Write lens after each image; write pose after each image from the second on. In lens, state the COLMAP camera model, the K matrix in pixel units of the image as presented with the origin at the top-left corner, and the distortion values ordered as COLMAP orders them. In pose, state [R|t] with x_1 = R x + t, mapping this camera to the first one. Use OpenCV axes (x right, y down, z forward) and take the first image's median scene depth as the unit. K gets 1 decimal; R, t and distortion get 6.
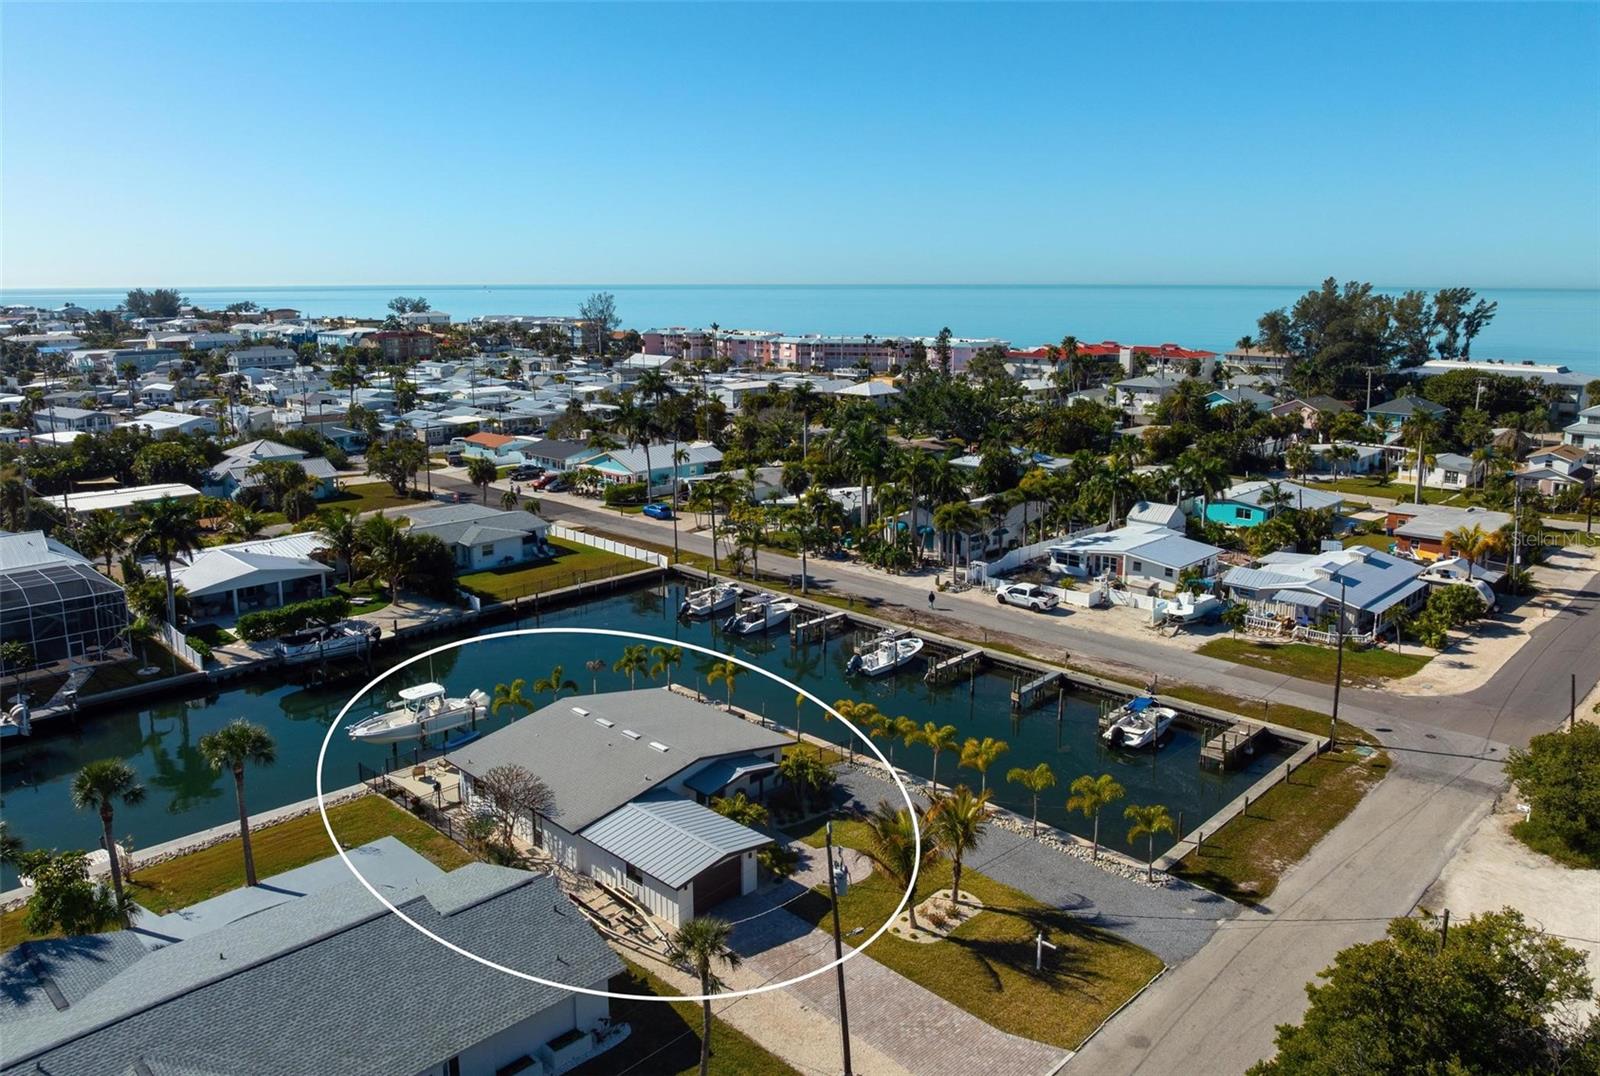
lens RADIAL K [[1130.9, 0, 799.1], [0, 1130.9, 510.6], [0, 0, 1]] dist [-0.034590, -0.006956]
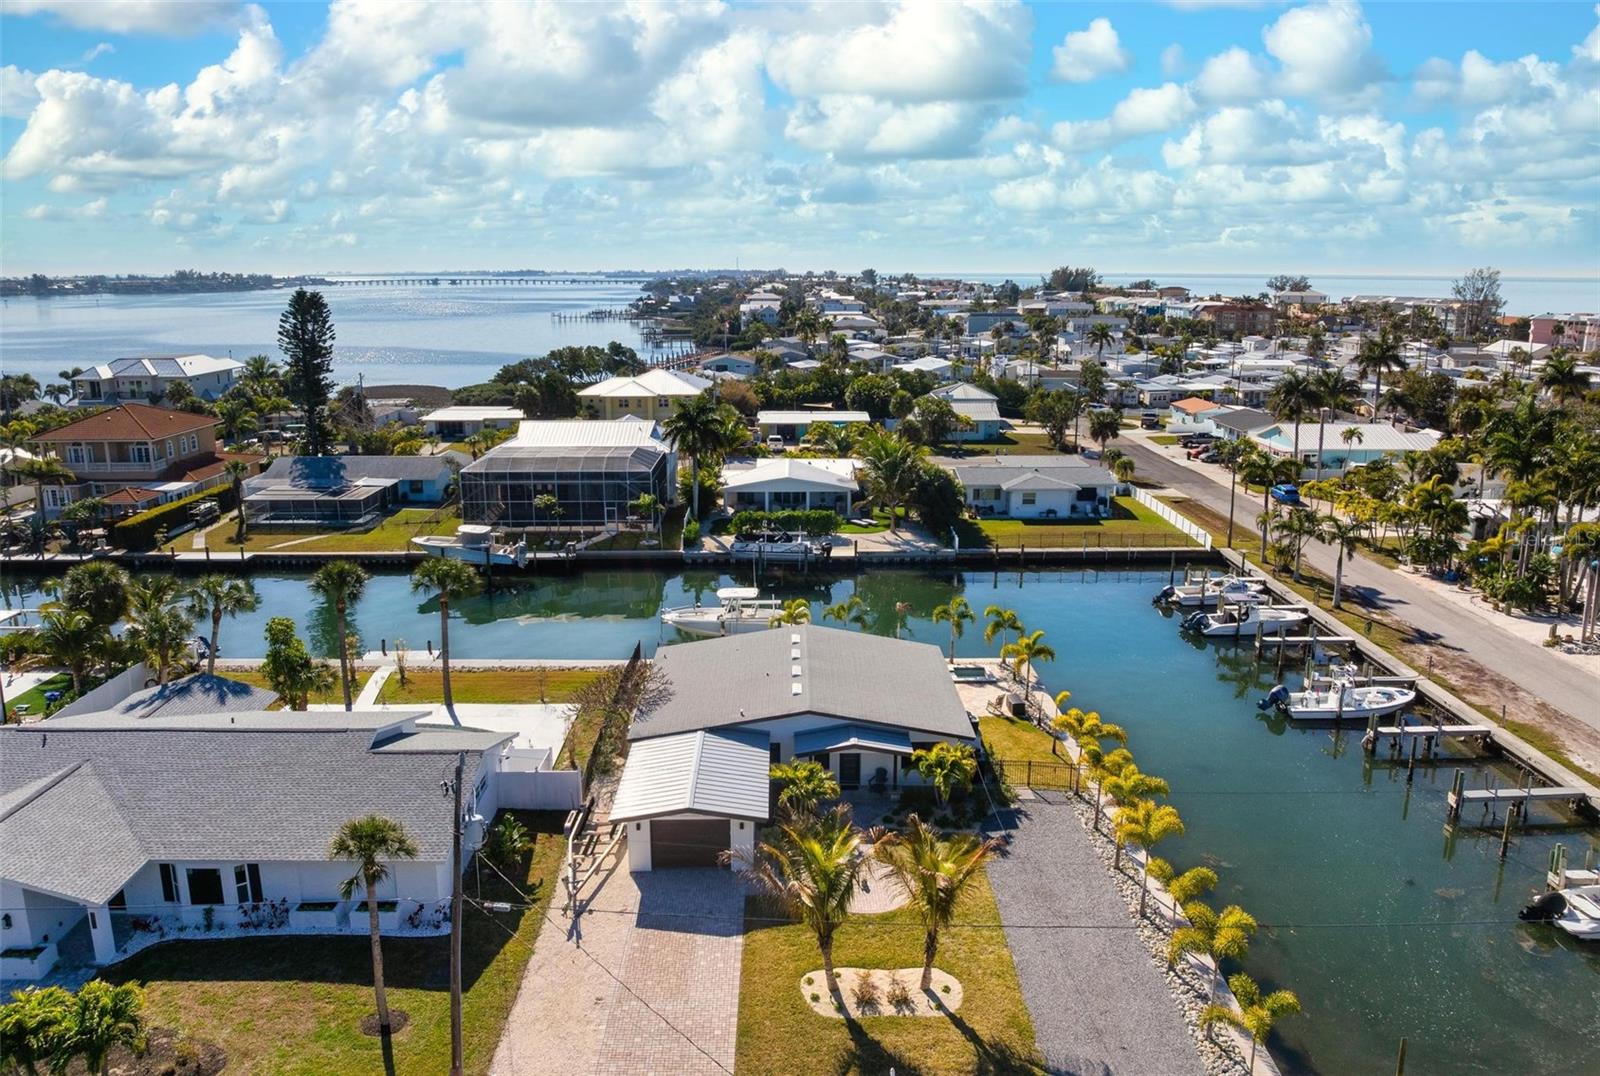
lens RADIAL K [[1130.9, 0, 799.1], [0, 1130.9, 510.6], [0, 0, 1]] dist [-0.034590, -0.006956]
pose [[0.705595, 0.146927, -0.693215, 0.280587], [-0.140370, 0.987863, 0.066500, 0.010994], [0.694573, 0.050385, 0.717656, 0.232142]]
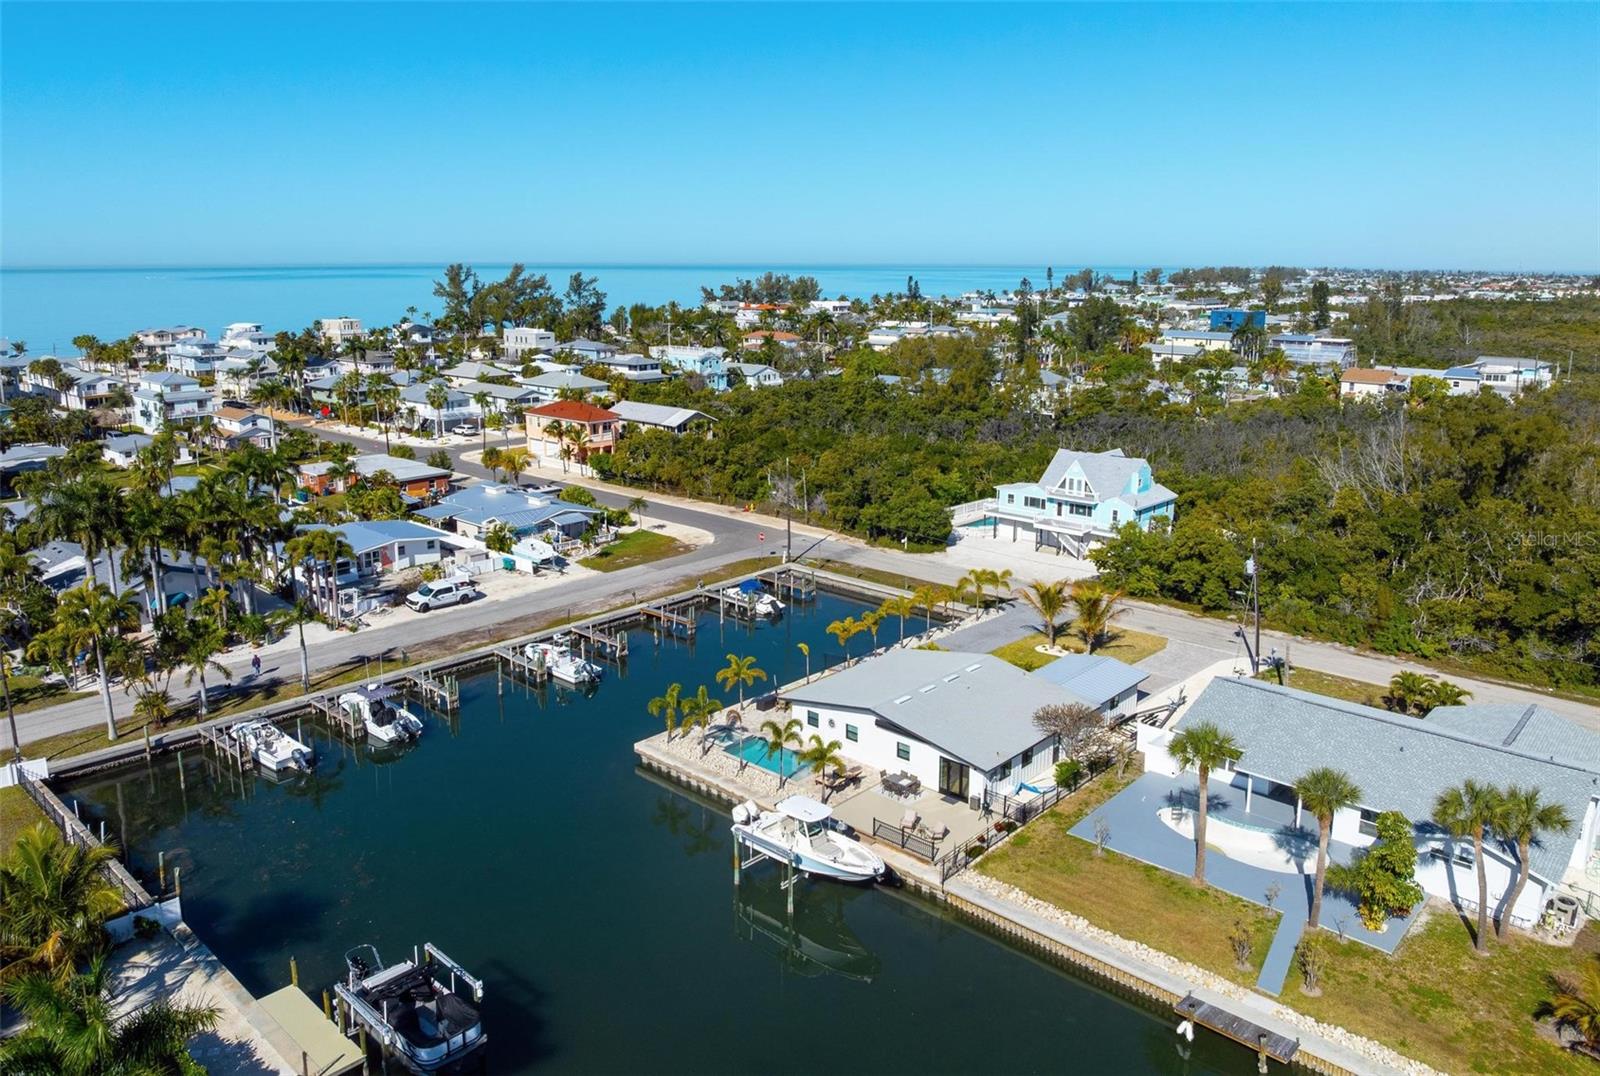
lens RADIAL K [[1130.9, 0, 799.1], [0, 1130.9, 510.6], [0, 0, 1]] dist [-0.034590, -0.006956]
pose [[-0.027843, -0.213949, 0.976448, -0.765001], [0.195008, 0.956896, 0.215225, -0.147236], [-0.980406, 0.196408, 0.015079, 0.696337]]
